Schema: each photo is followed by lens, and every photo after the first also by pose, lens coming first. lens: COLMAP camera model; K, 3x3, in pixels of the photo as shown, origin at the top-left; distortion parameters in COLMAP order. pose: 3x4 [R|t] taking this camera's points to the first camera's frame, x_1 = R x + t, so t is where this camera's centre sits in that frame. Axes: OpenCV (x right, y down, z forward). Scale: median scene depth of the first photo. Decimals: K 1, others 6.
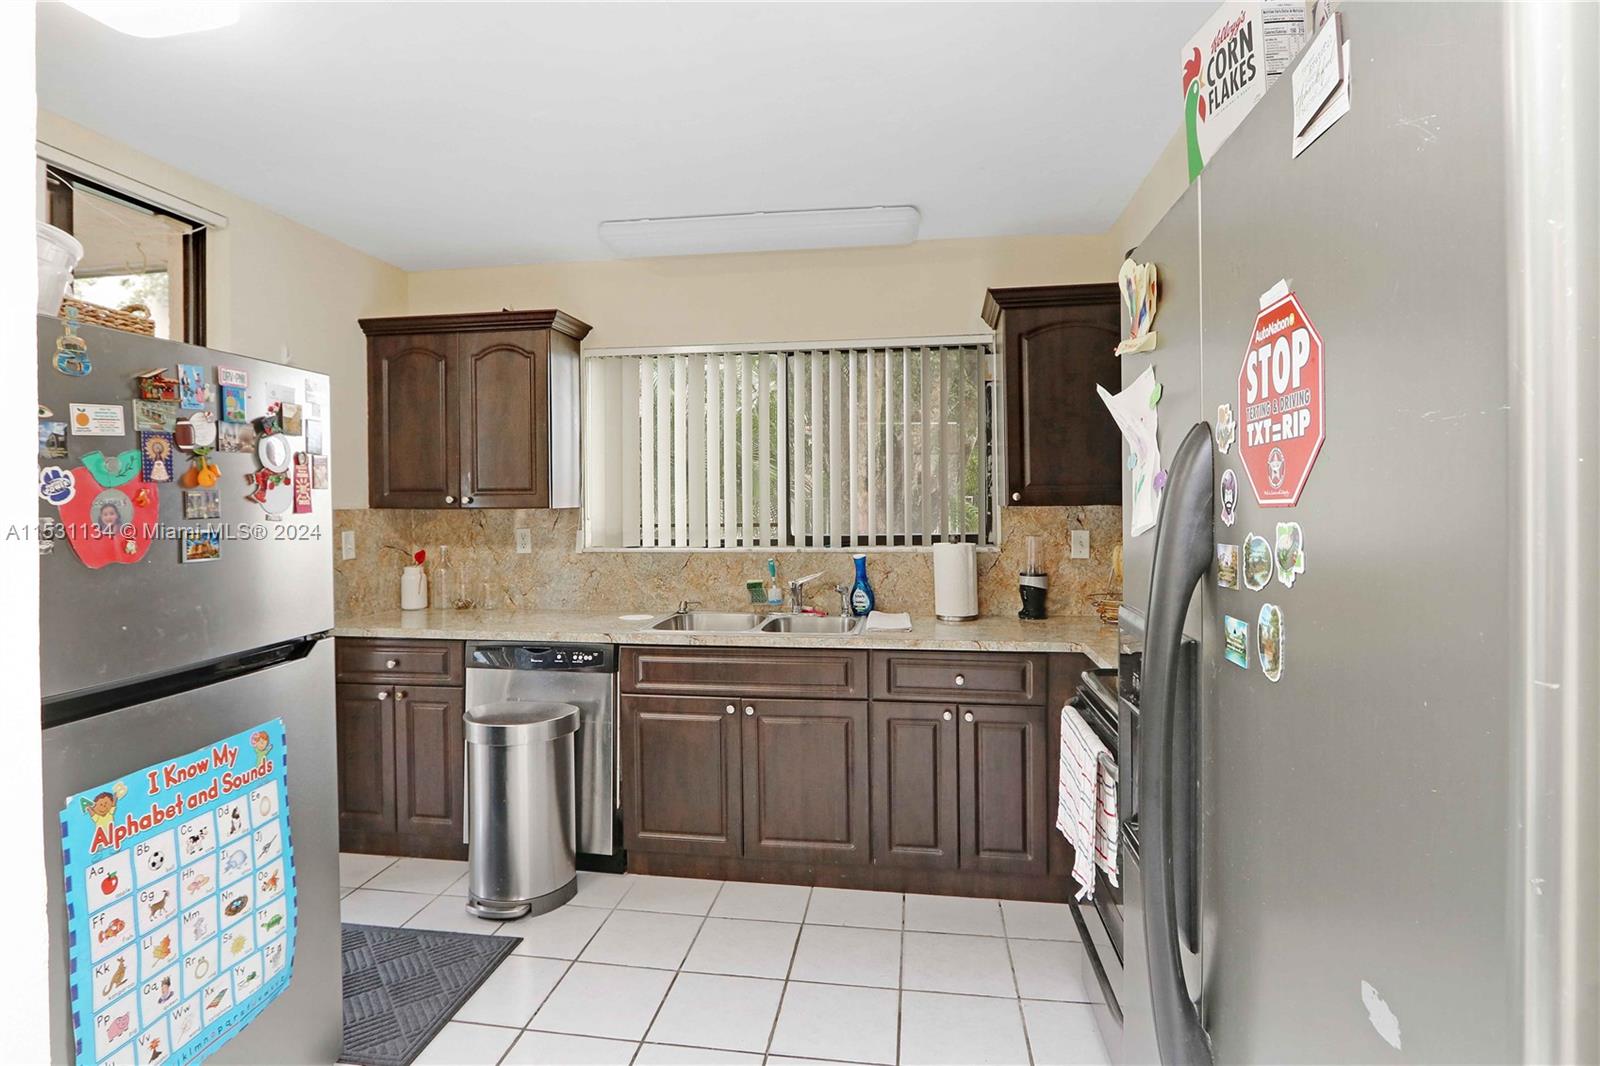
lens RADIAL K [[750.8, 0, 774.6], [0, 750.8, 499.1], [0, 0, 1]] dist [-0.019375, 0.002084]
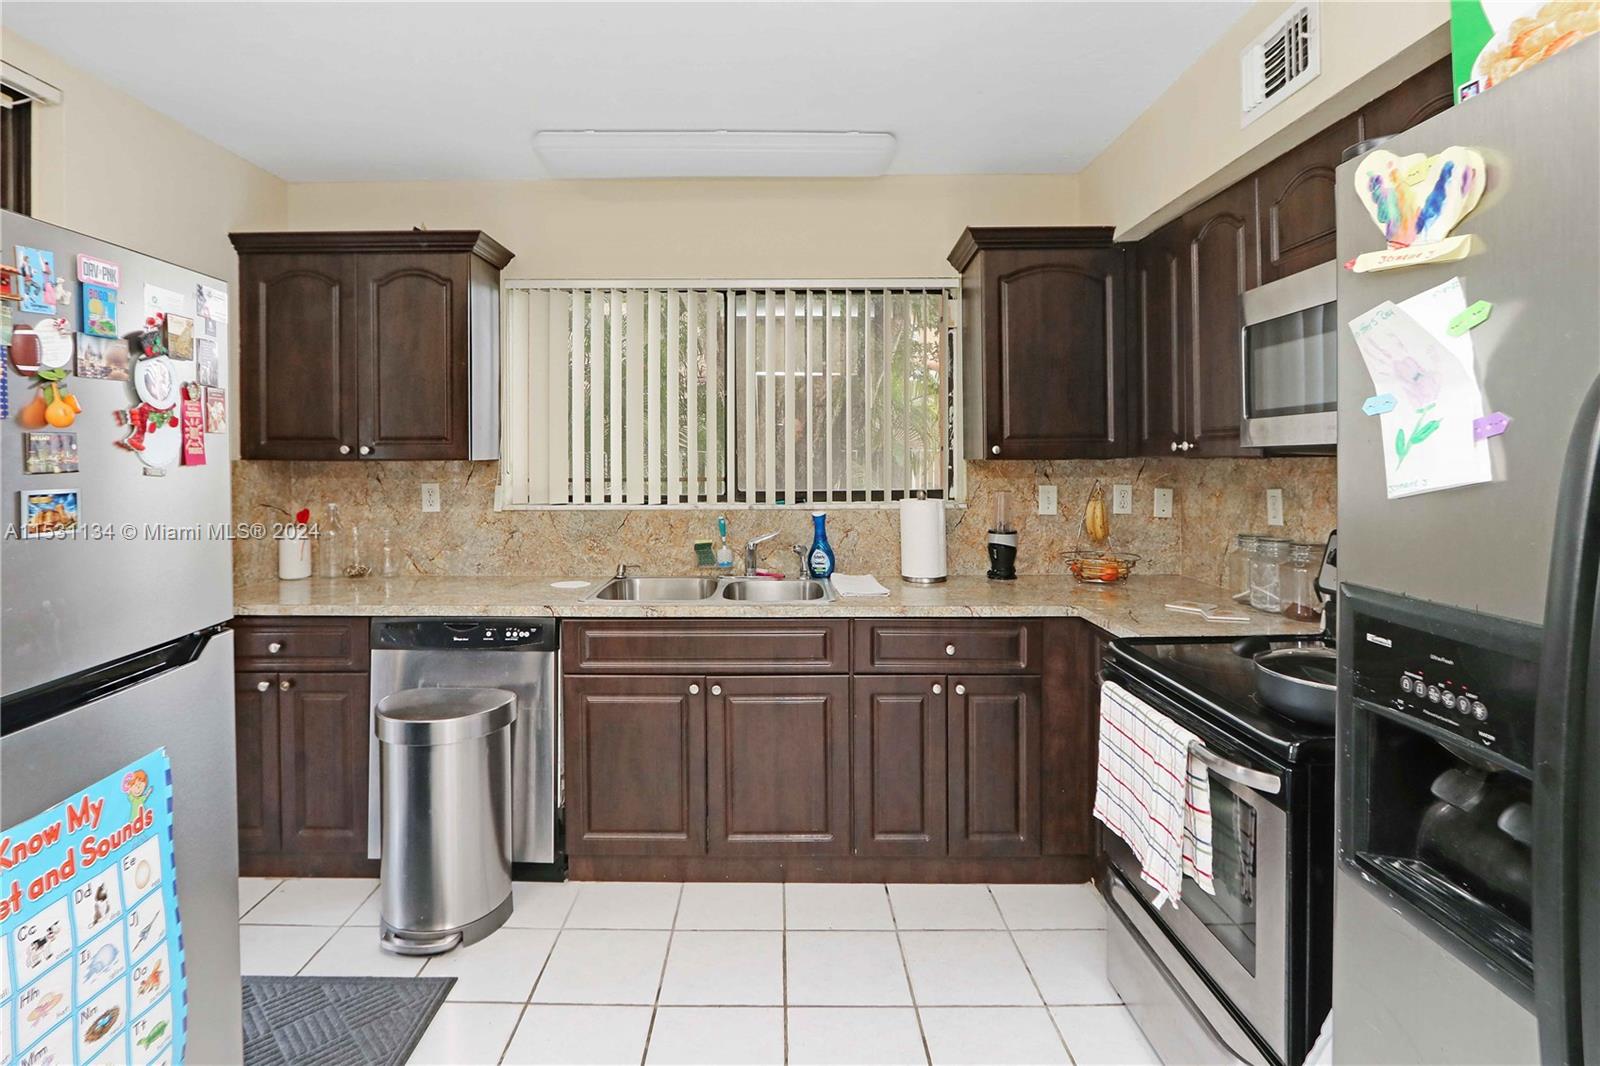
lens RADIAL K [[750.8, 0, 754.5], [0, 750.8, 452.2], [0, 0, 1]] dist [-0.019375, 0.002084]
pose [[0.990166, 0.005363, 0.139796, -0.118855], [-0.005373, 0.999986, -0.000309, 0.001803], [-0.139795, -0.000445, 0.990180, 0.124005]]
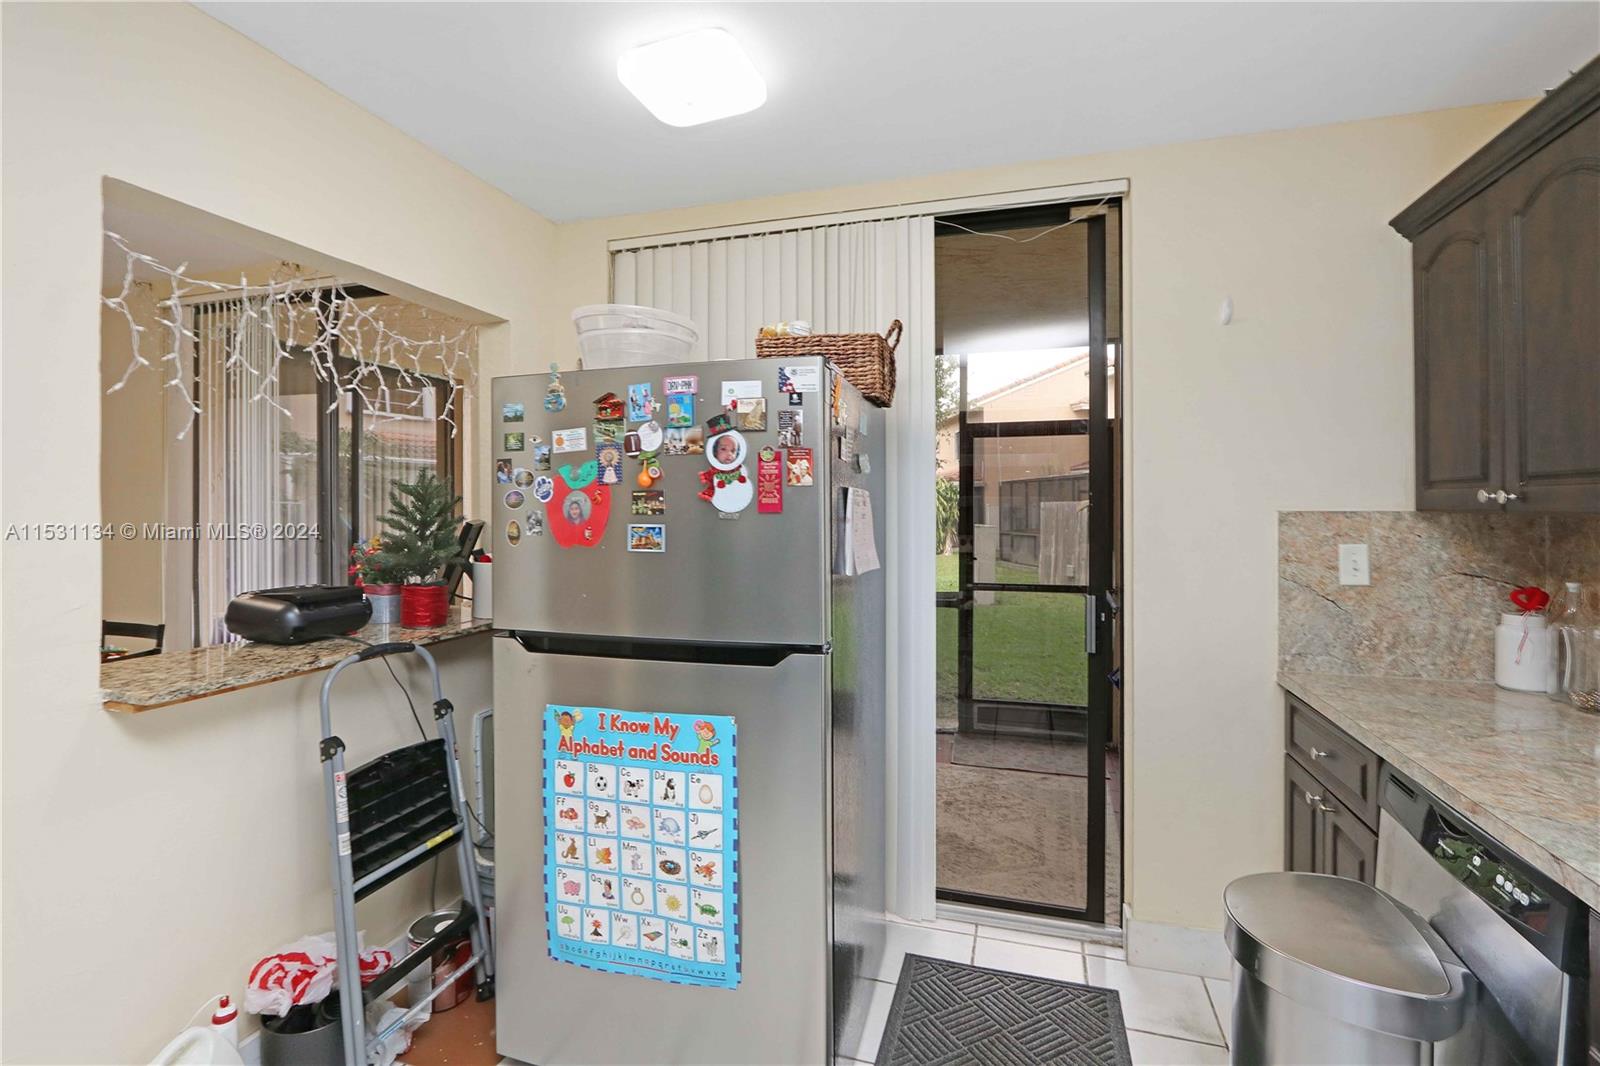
lens RADIAL K [[750.8, 0, 792.5], [0, 750.8, 509.6], [0, 0, 1]] dist [-0.019375, 0.002084]
pose [[-0.118730, 0.012089, -0.992853, 0.192940], [0.003602, 0.999925, 0.011744, 0.002962], [0.992920, -0.002182, -0.118764, 0.727349]]
